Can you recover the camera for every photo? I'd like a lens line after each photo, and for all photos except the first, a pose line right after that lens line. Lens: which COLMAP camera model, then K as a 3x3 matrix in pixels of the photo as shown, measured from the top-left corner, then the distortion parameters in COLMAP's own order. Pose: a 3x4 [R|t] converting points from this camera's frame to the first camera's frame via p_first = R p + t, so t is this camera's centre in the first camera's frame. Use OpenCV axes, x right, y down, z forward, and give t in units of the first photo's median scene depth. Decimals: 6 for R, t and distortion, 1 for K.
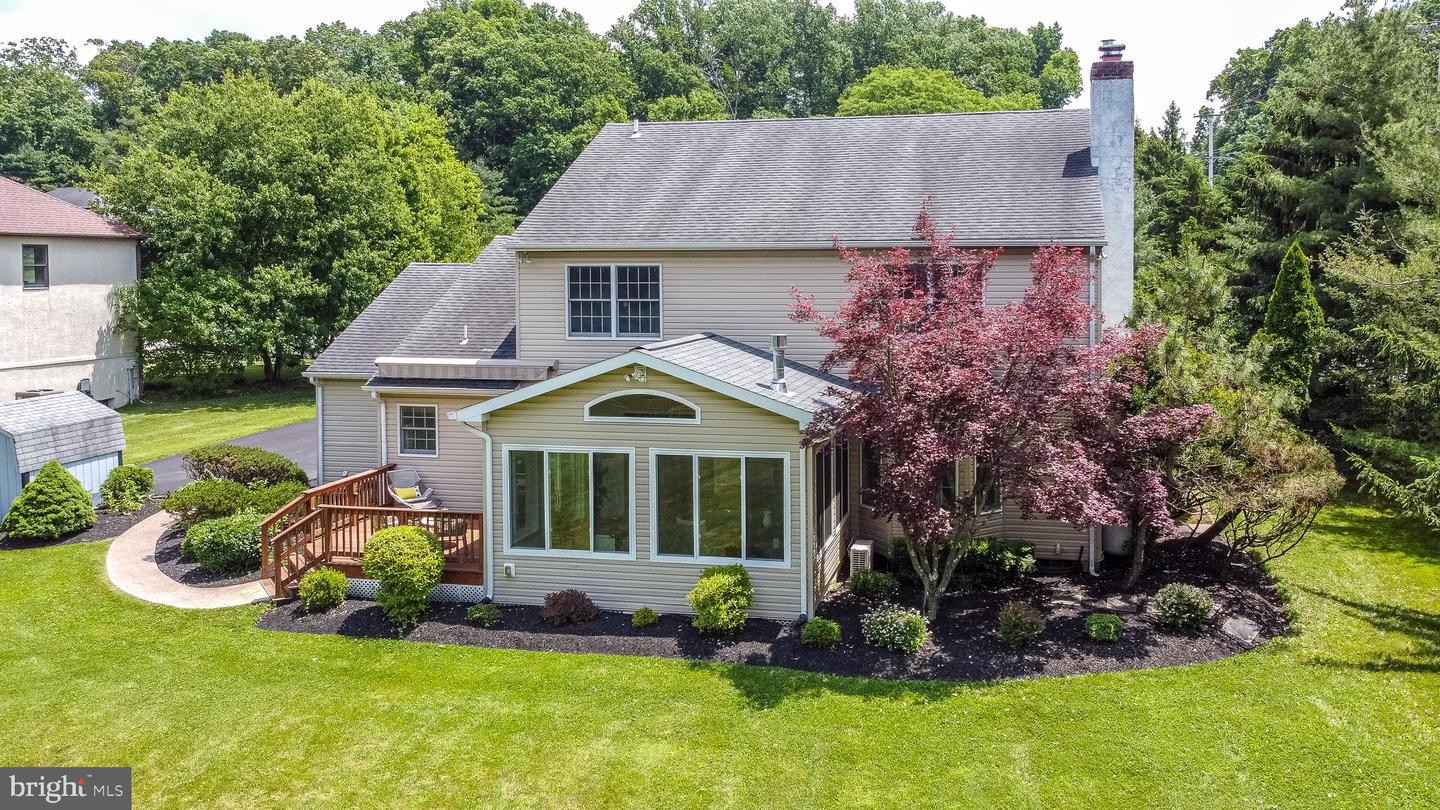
lens RADIAL K [[1088.1, 0, 785.5], [0, 1088.1, 300.6], [0, 0, 1]] dist [-0.000819, 0.009392]
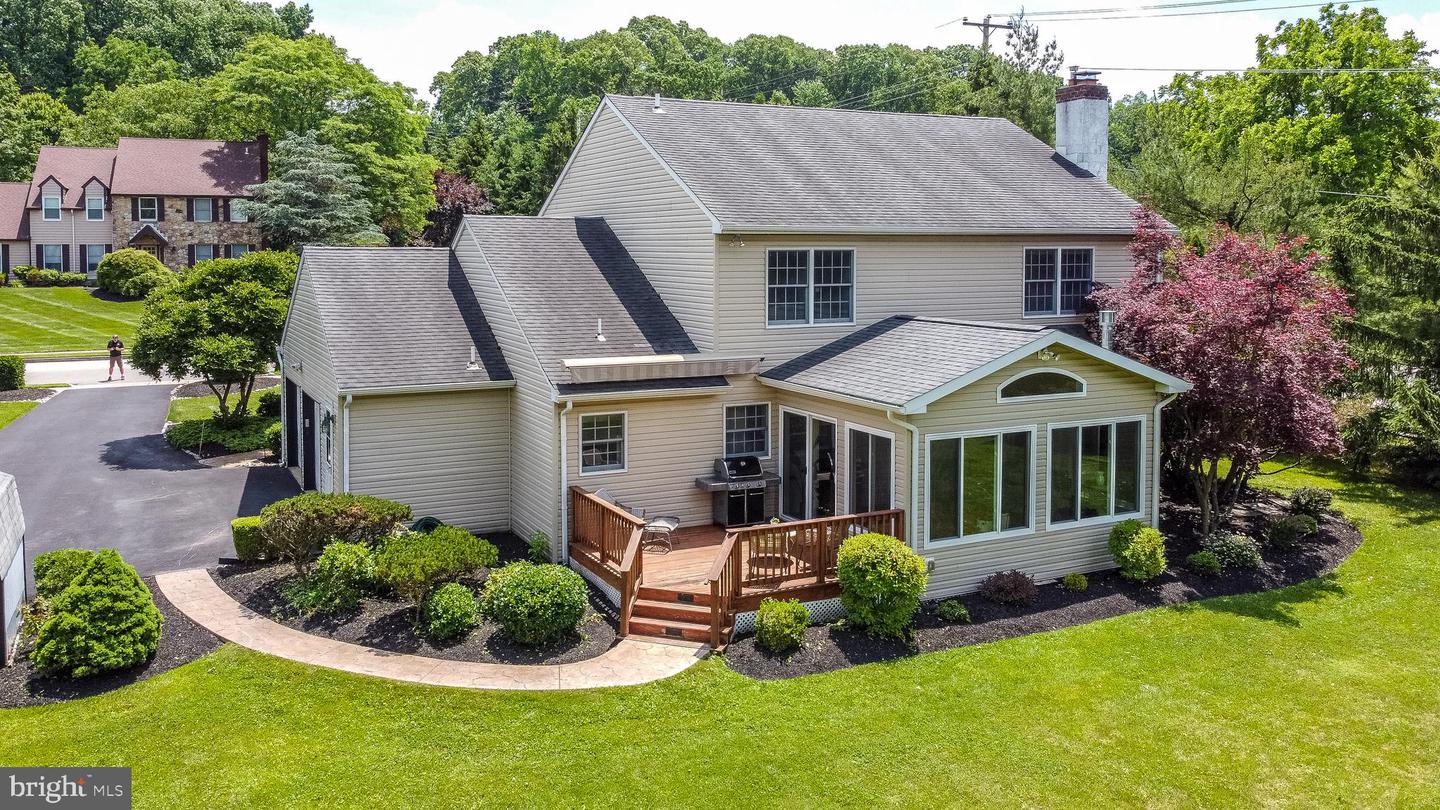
lens RADIAL K [[1097.9, 0, 650.4], [0, 1097.9, 298.8], [0, 0, 1]] dist [0.001959, -0.000170]
pose [[0.805802, -0.023372, 0.591723, -1.023700], [0.018283, 0.999726, 0.014590, -0.006503], [-0.591902, -0.000939, 0.806009, 0.363935]]
